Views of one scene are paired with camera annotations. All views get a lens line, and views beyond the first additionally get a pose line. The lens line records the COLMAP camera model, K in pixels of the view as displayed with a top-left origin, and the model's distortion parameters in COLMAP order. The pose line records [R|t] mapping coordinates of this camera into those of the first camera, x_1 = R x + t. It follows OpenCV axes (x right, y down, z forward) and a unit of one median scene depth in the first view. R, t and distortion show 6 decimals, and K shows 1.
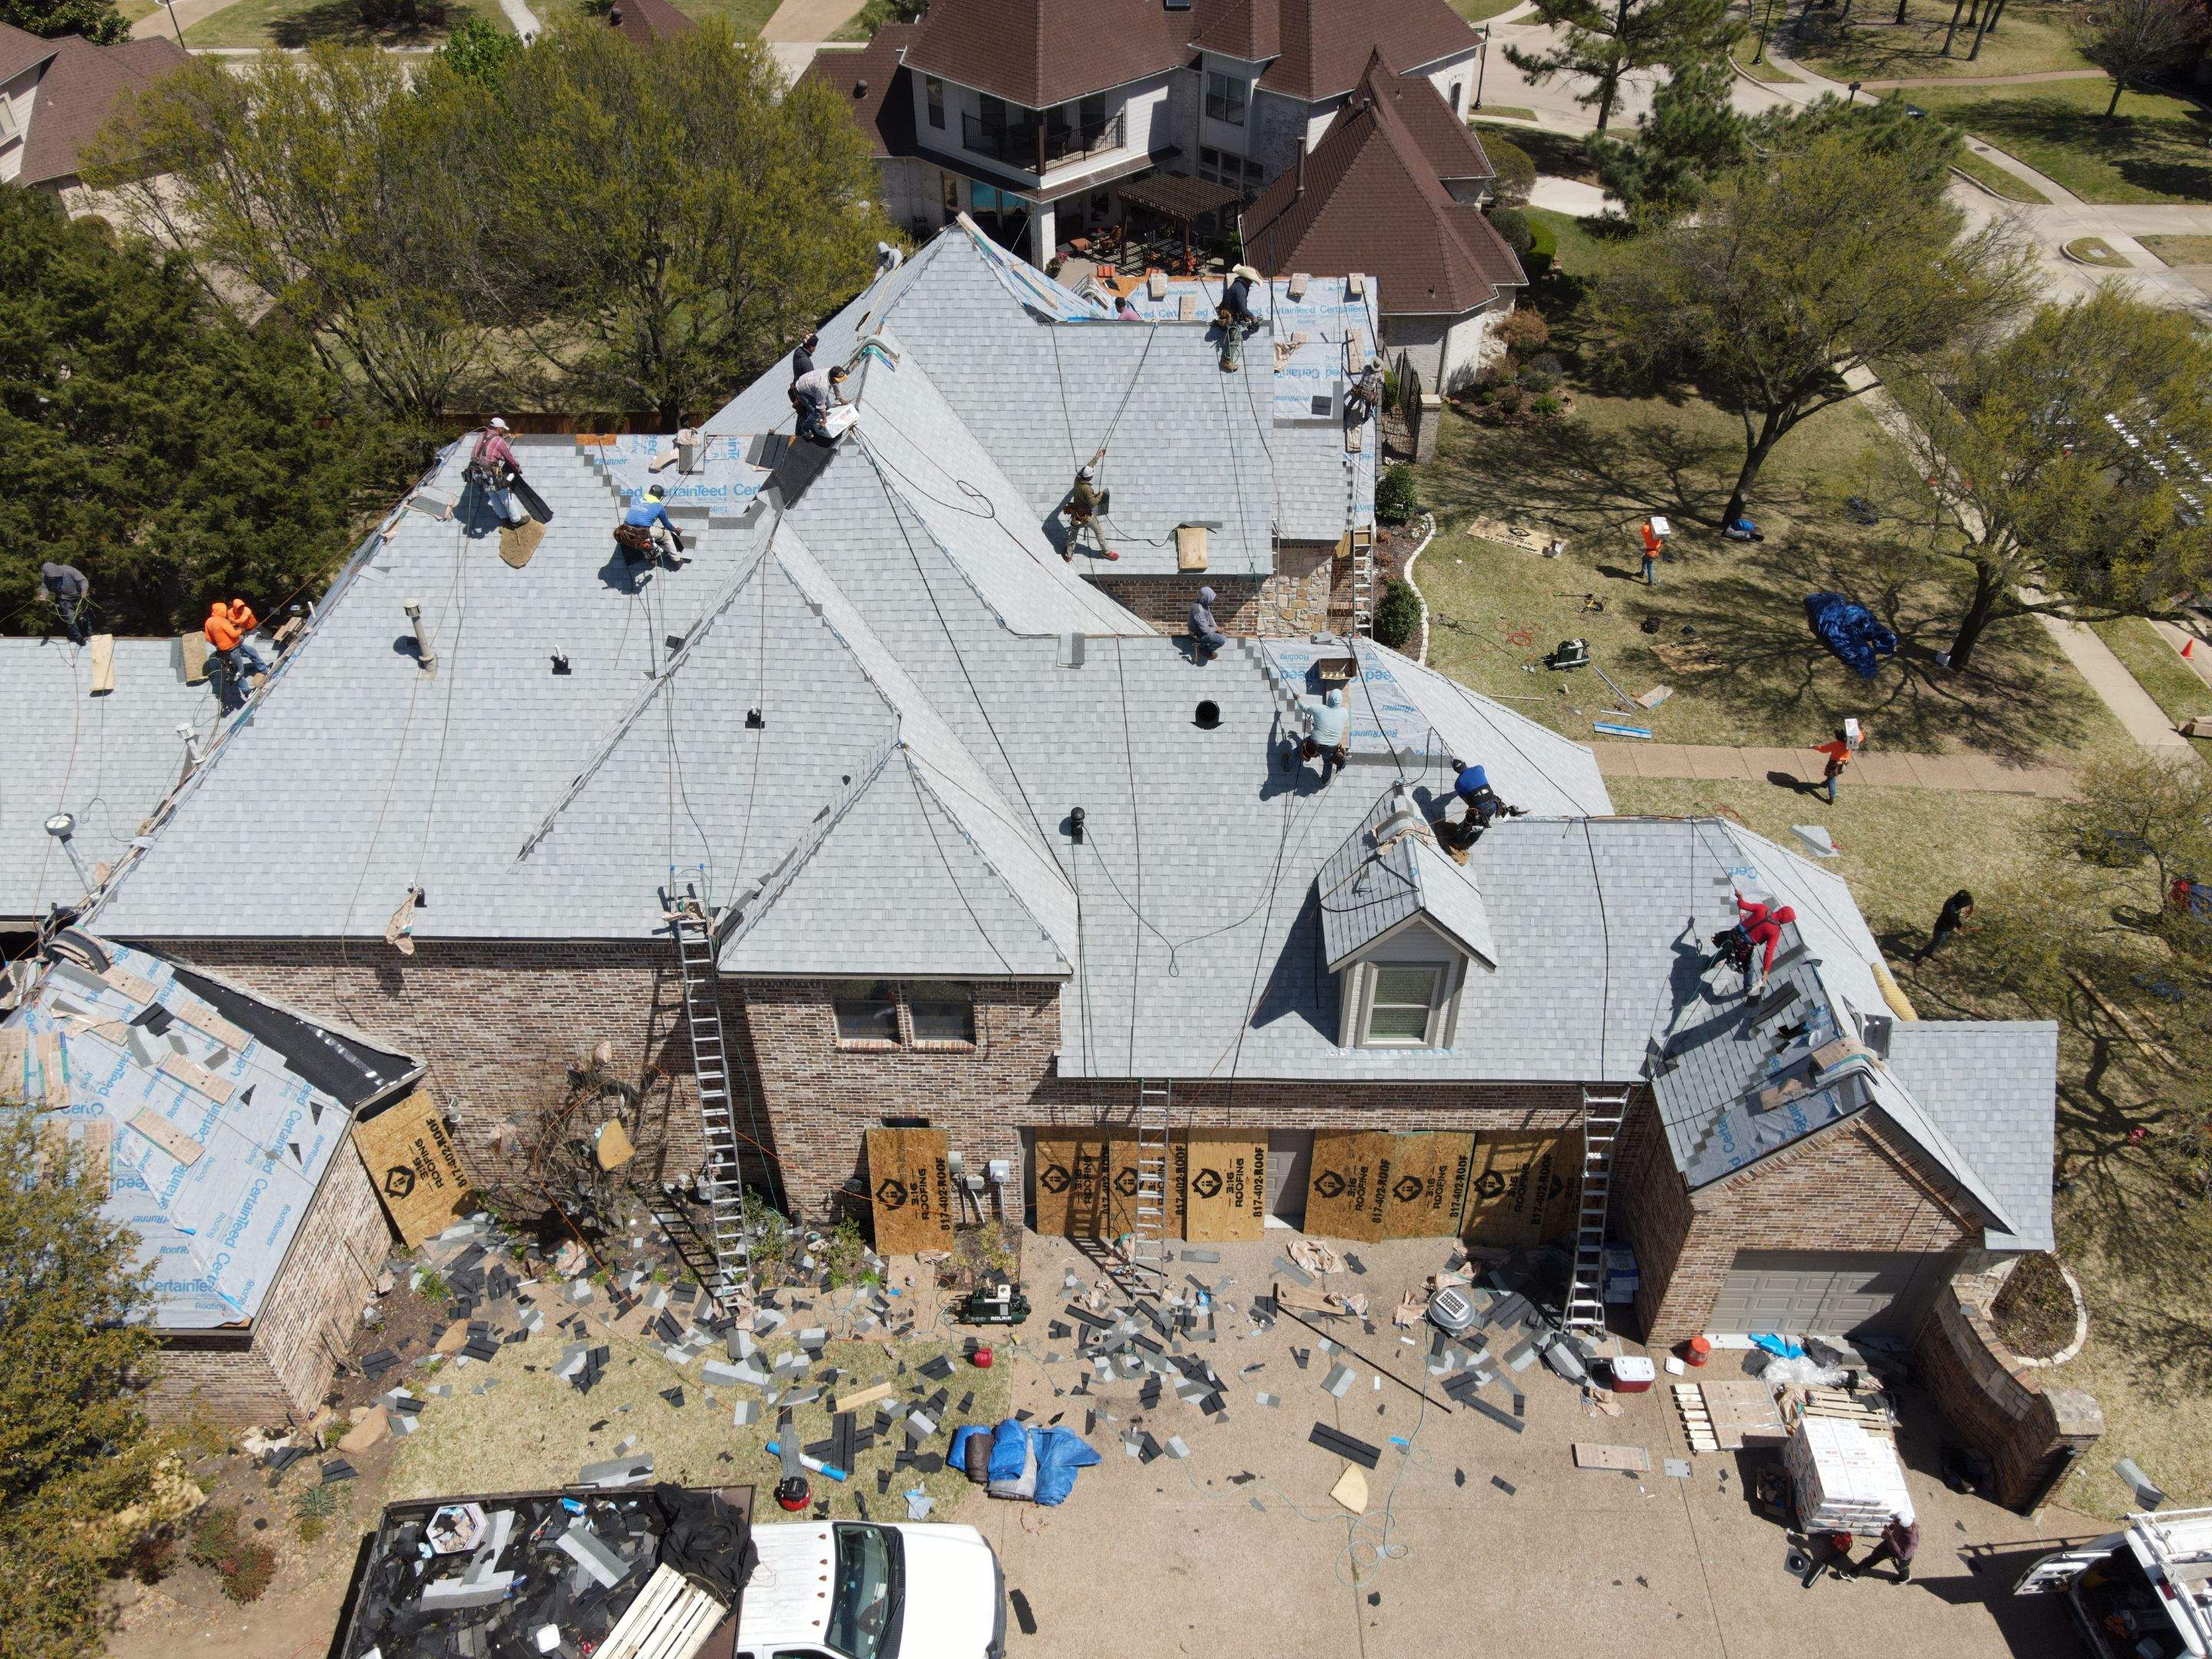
lens RADIAL K [[1606.8, 0, 1091.6], [0, 1606.8, 826.6], [0, 0, 1]] dist [0.023222, -0.008247]
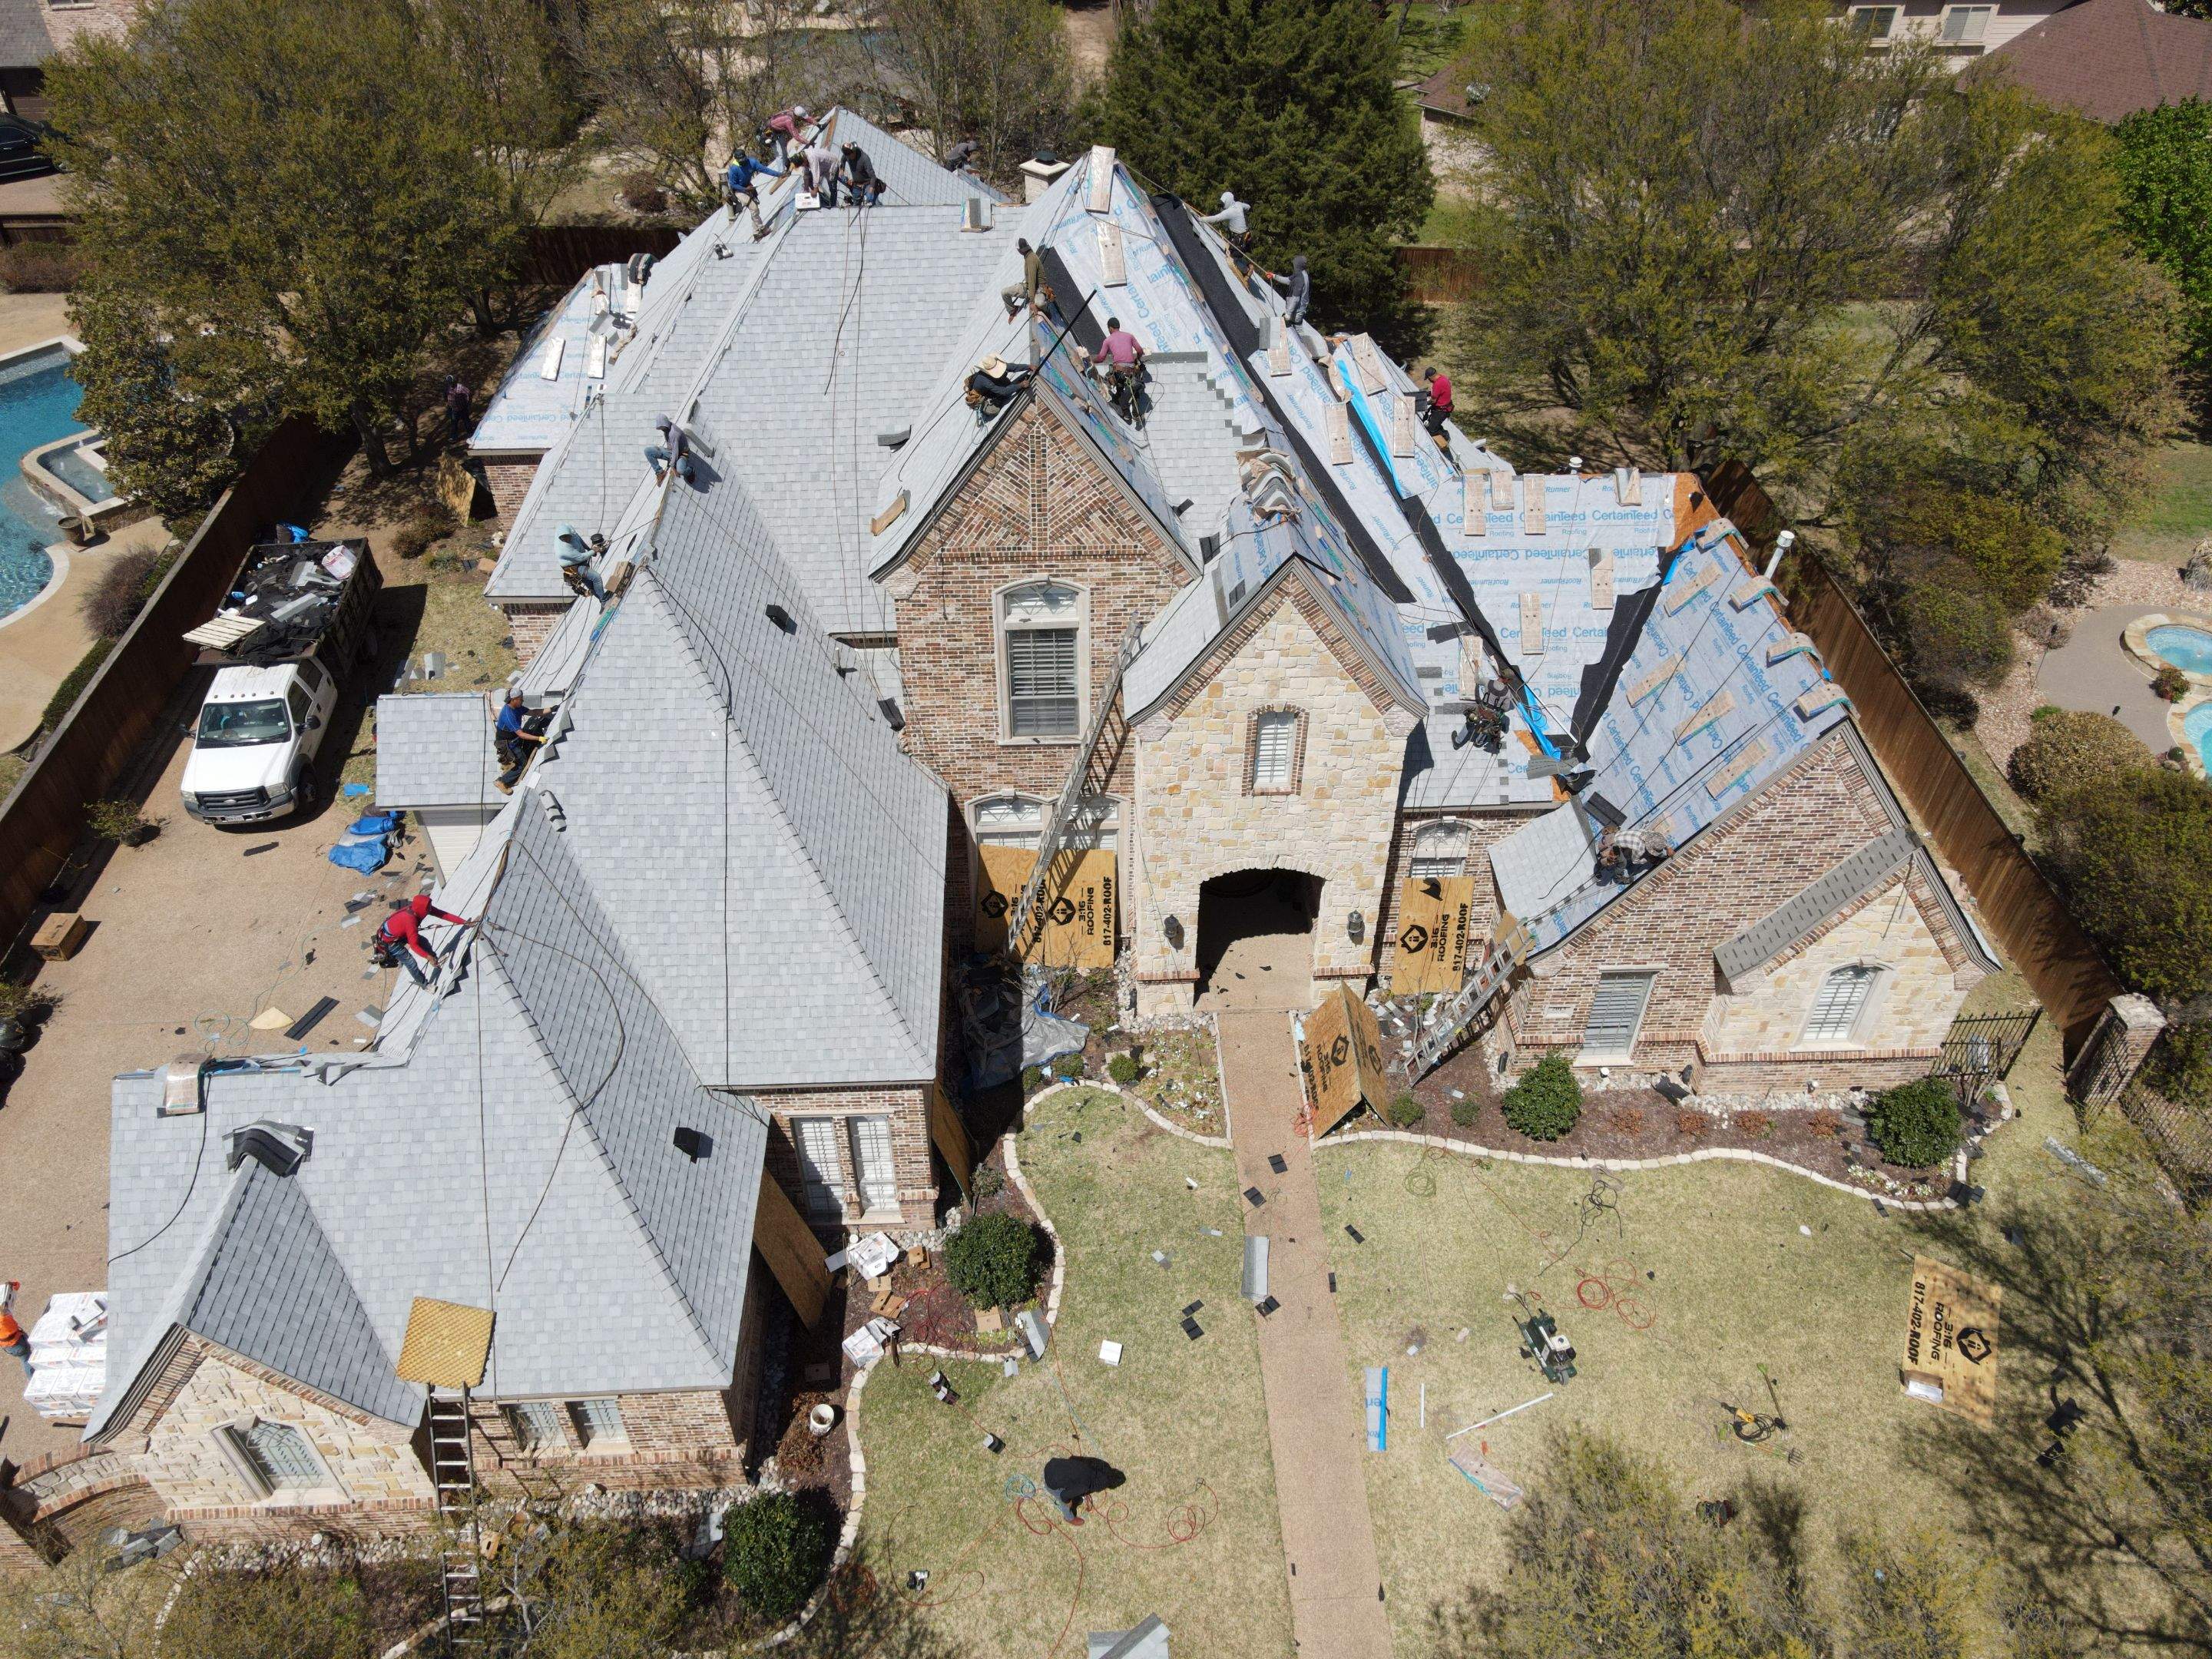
lens RADIAL K [[1606.8, 0, 1103.5], [0, 1606.8, 826.0], [0, 0, 1]] dist [0.023222, -0.008247]
pose [[0.063956, 0.665637, -0.743530, 0.961471], [-0.649058, 0.593689, 0.475665, -0.637796], [0.758046, 0.452173, 0.470007, 0.784120]]
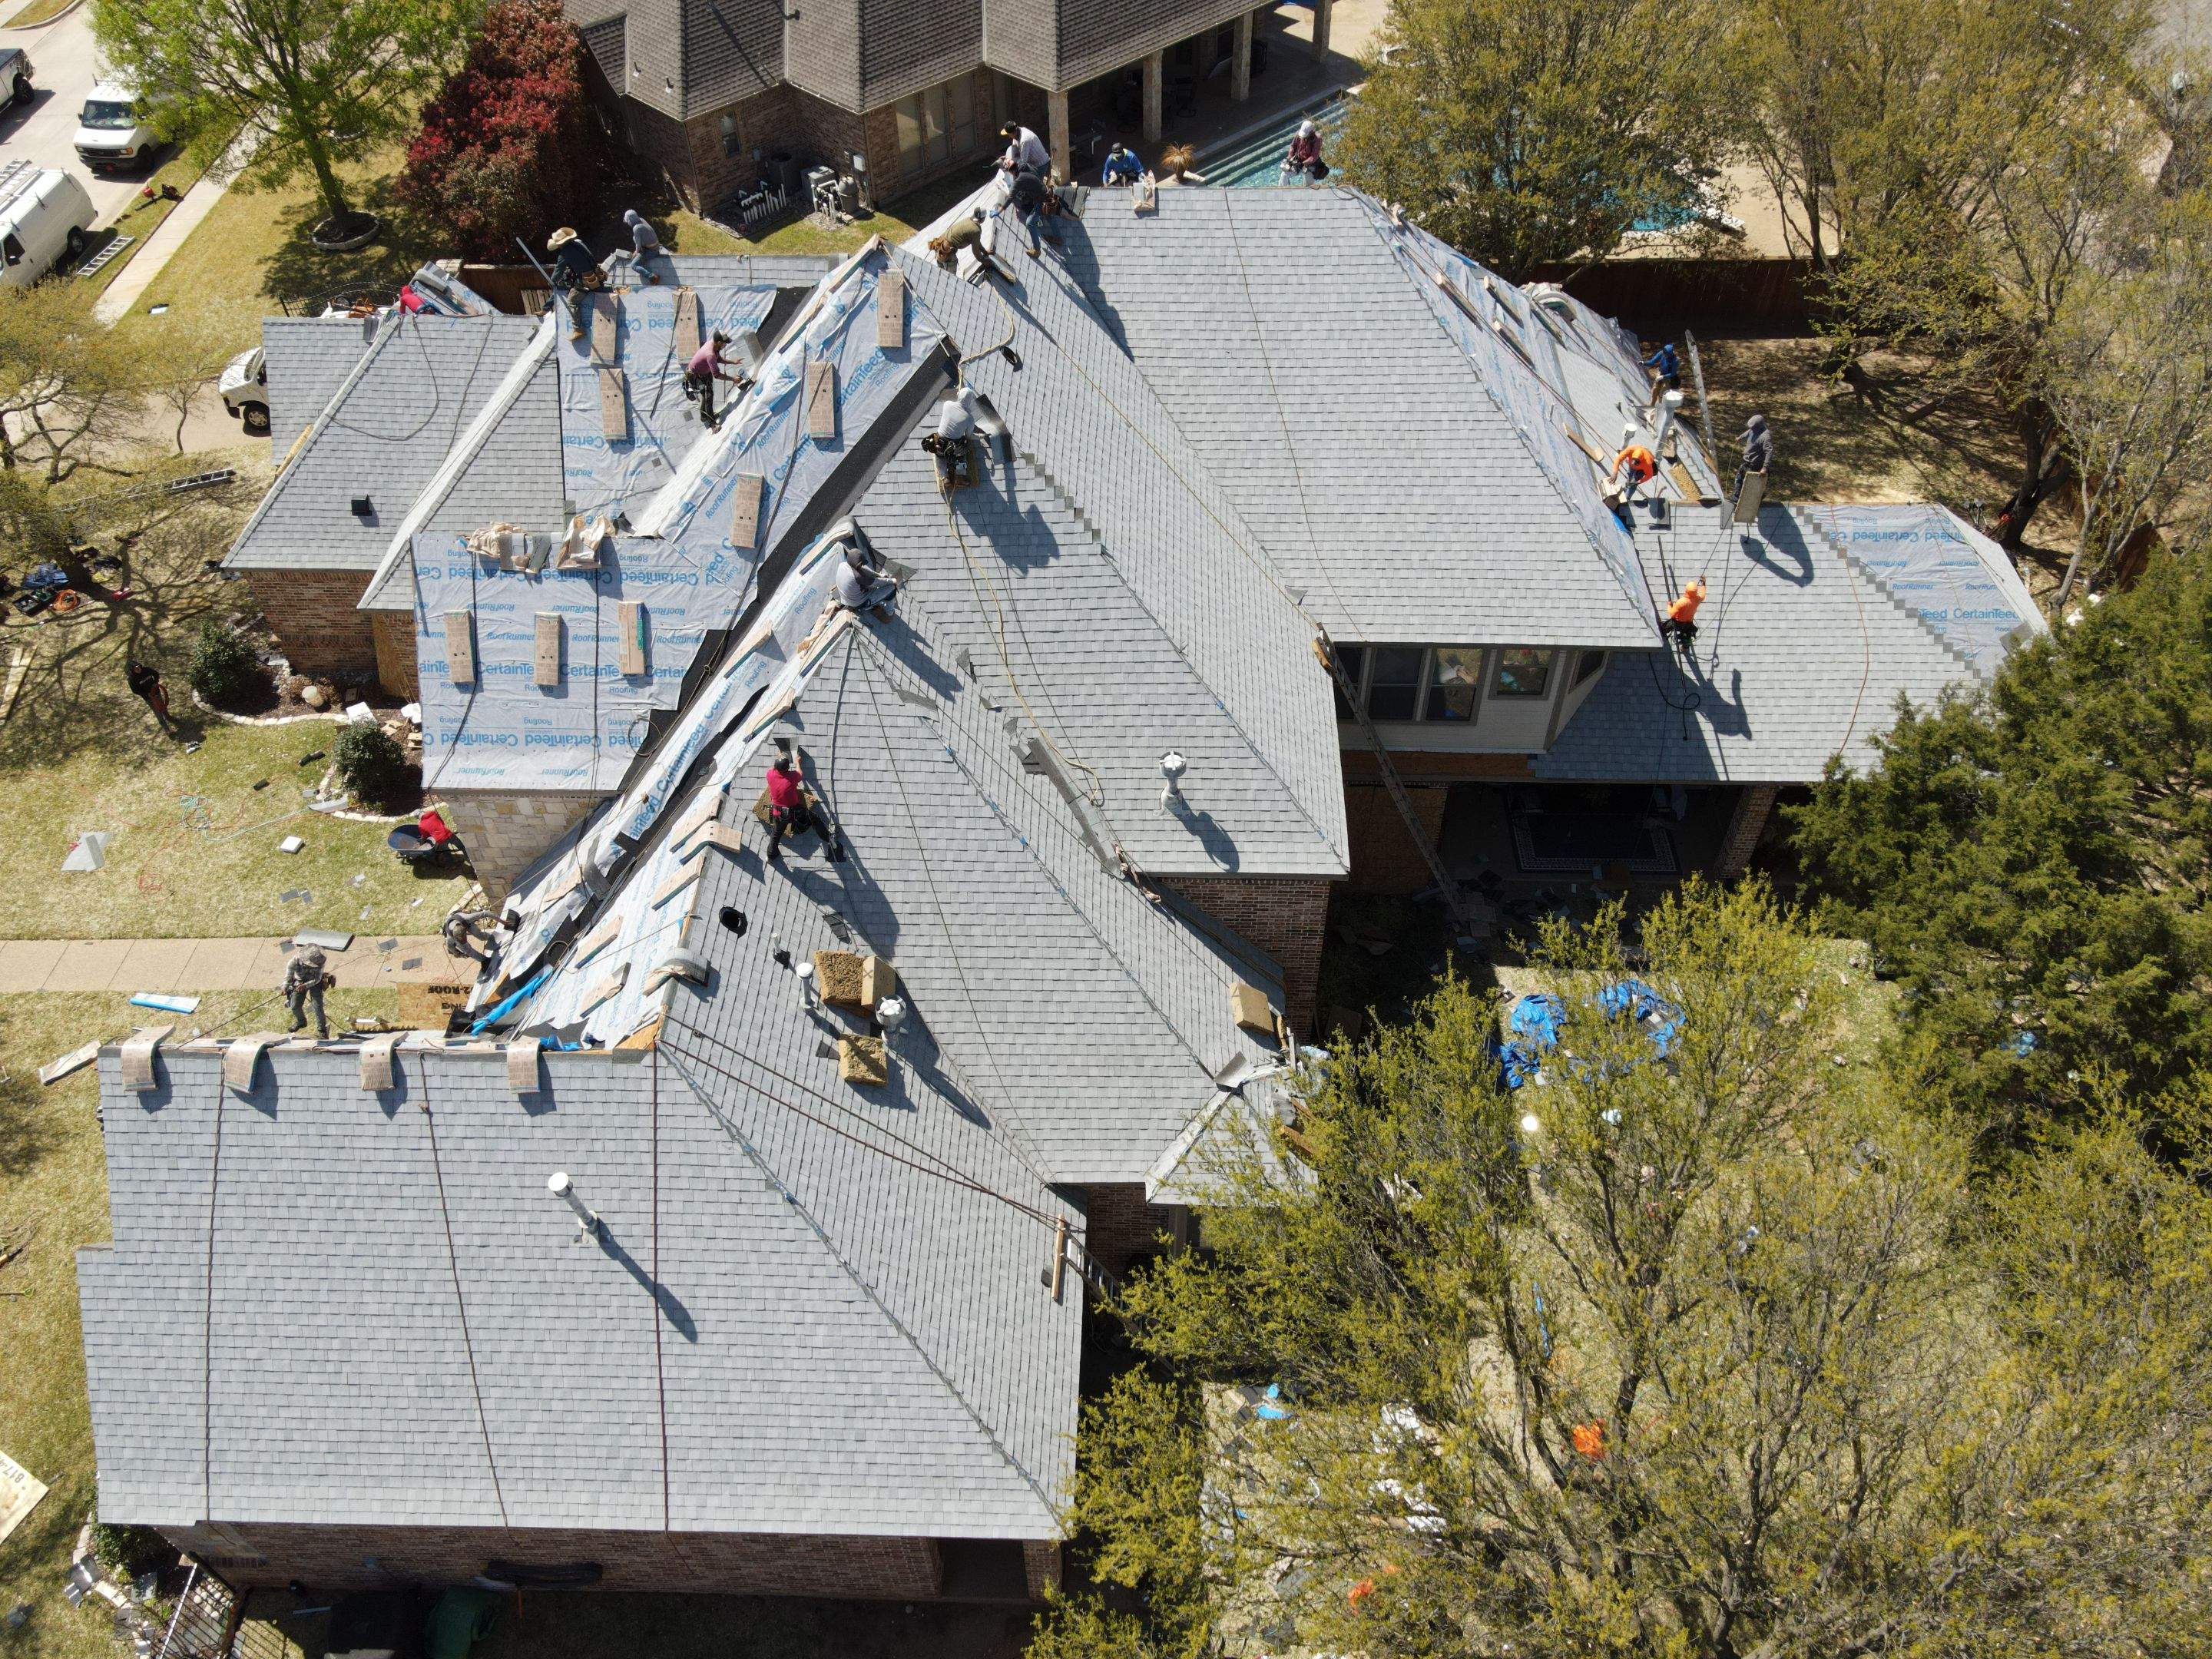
lens RADIAL K [[1606.8, 0, 1098.1], [0, 1606.8, 827.5], [0, 0, 1]] dist [0.023222, -0.008247]
pose [[-0.999679, 0.009994, 0.023264, -0.226857], [0.023769, 0.053783, 0.998270, -1.281399], [0.008726, 0.998503, -0.054003, 1.445829]]
